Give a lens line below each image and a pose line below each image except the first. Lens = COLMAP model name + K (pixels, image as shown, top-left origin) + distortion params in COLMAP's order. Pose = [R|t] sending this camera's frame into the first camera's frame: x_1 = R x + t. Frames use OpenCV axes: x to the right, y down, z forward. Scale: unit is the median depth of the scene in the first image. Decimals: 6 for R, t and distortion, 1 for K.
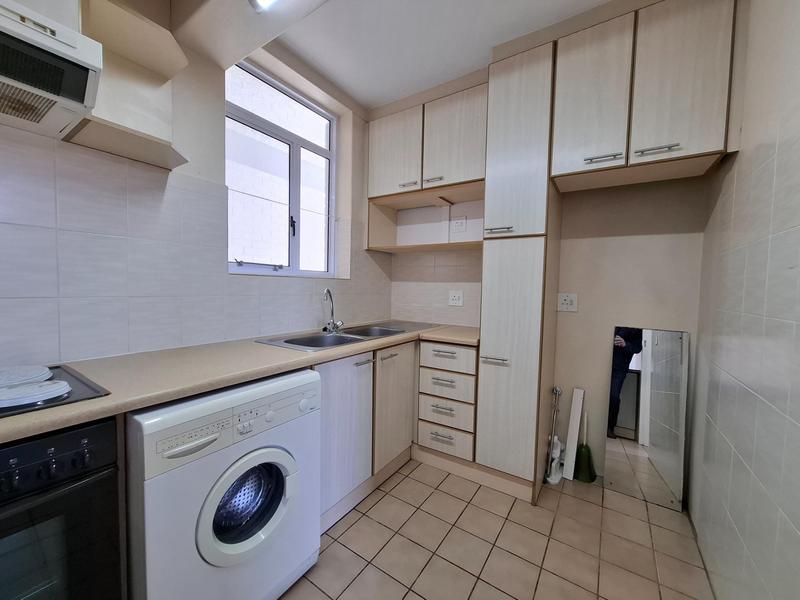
lens RADIAL K [[317.4, 0, 400.9], [0, 317.4, 300.7], [0, 0, 1]] dist [-0.003078, 0.001040]
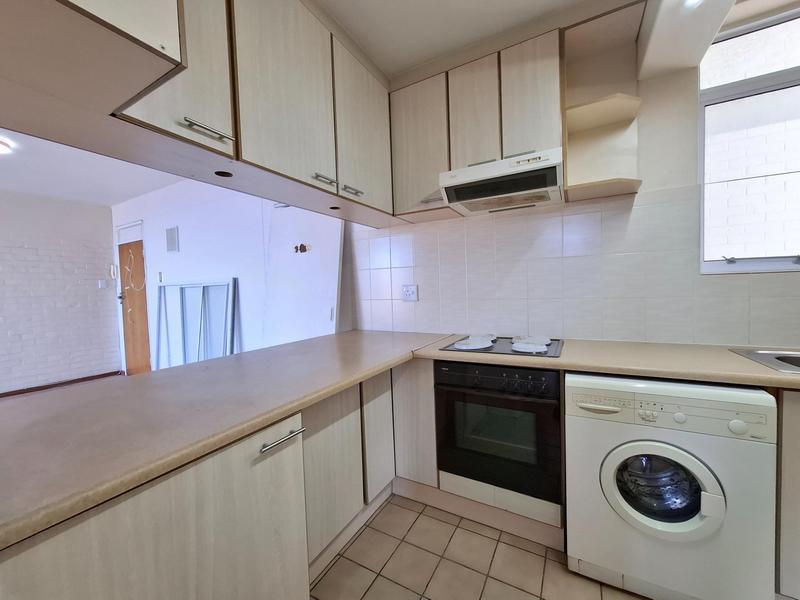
lens RADIAL K [[317.4, 0, 400.5], [0, 317.4, 302.8], [0, 0, 1]] dist [-0.003078, 0.001040]
pose [[0.074062, 0.021566, -0.997020, 0.319009], [-0.013329, 0.999698, 0.020634, -0.006825], [0.997165, 0.011761, 0.074327, 0.019783]]
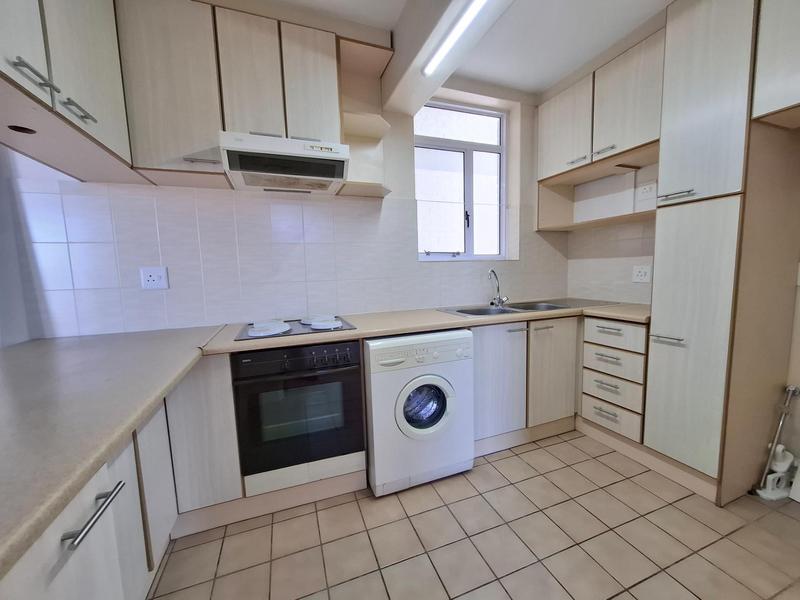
lens RADIAL K [[317.4, 0, 399.1], [0, 317.4, 303.1], [0, 0, 1]] dist [-0.003078, 0.001040]
pose [[0.809265, 0.018178, -0.587163, 0.205003], [0.018678, 0.998220, 0.056646, 0.016071], [0.587147, -0.056808, 0.807484, -0.194821]]
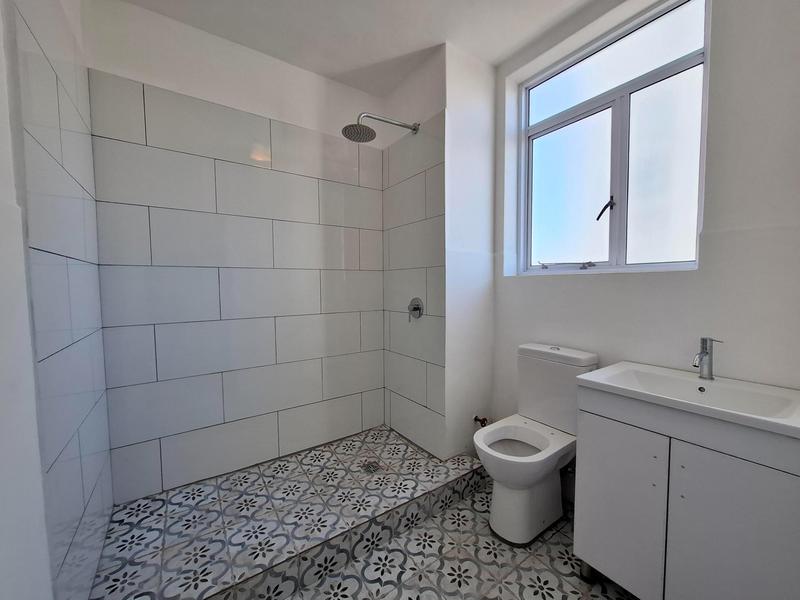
lens RADIAL K [[317.4, 0, 398.7], [0, 317.4, 301.1], [0, 0, 1]] dist [-0.003078, 0.001040]
pose [[-0.370617, 0.031837, -0.928240, 0.689271], [-0.045522, 0.997589, 0.052391, -0.035895], [0.927670, 0.061672, -0.368274, 0.987862]]
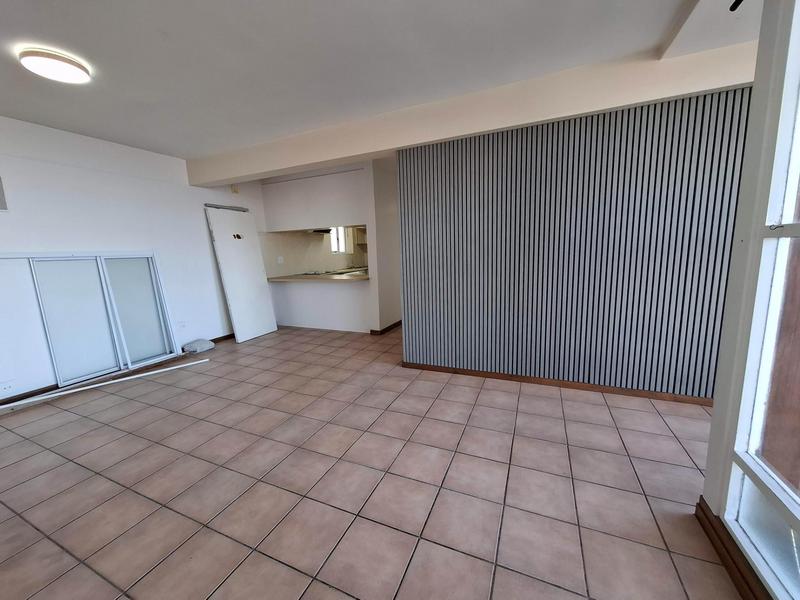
lens RADIAL K [[317.4, 0, 395.4], [0, 317.4, 301.1], [0, 0, 1]] dist [-0.003078, 0.001040]
pose [[0.985786, -0.082058, 0.146602, -0.346012], [0.065174, 0.991053, 0.116476, 0.092284], [-0.154848, -0.105266, 0.982314, -3.282635]]
